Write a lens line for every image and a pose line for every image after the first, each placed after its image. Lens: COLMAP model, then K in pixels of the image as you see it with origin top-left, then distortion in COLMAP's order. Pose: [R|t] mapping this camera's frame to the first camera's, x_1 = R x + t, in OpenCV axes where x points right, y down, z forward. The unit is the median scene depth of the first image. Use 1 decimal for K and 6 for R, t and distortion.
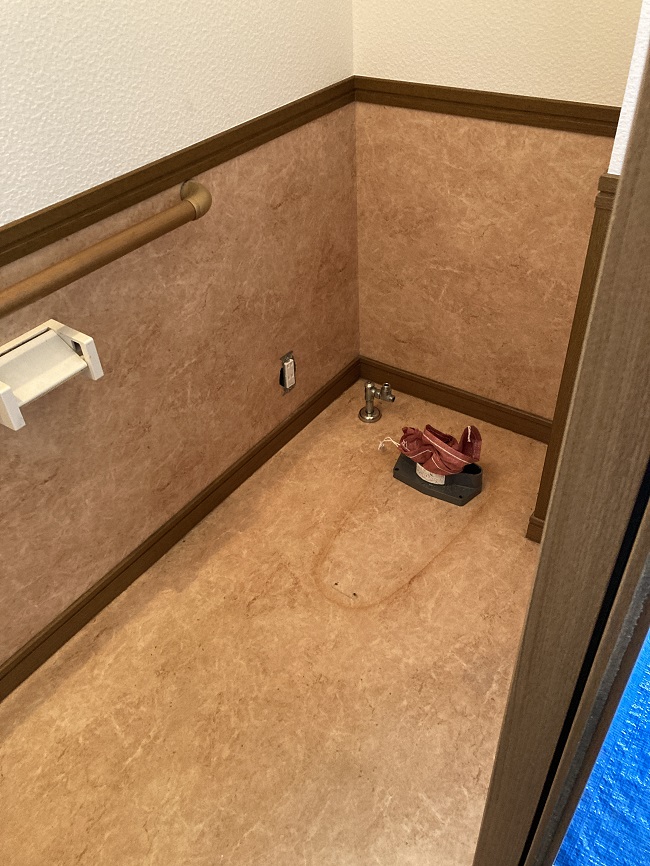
lens RADIAL K [[717.0, 0, 321.5], [0, 717.0, 432.7], [0, 0, 1]] dist [0.024650, 0.001318]
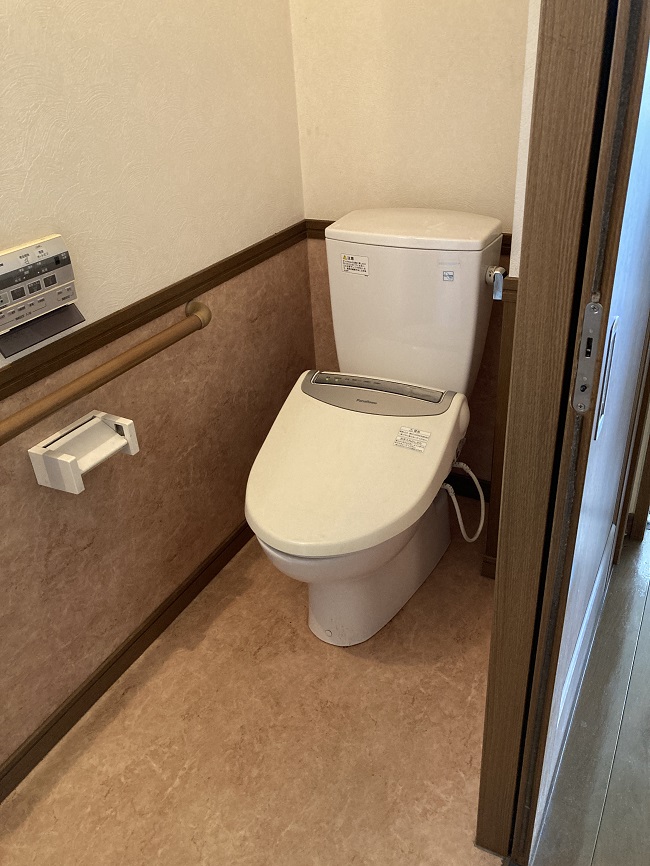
lens RADIAL K [[717.0, 0, 327.9], [0, 717.0, 431.5], [0, 0, 1]] dist [0.024650, 0.001318]
pose [[0.991351, -0.070762, 0.110522, -0.098527], [0.088917, 0.981579, -0.169104, 0.108262], [-0.096520, 0.177469, 0.979382, -0.216255]]
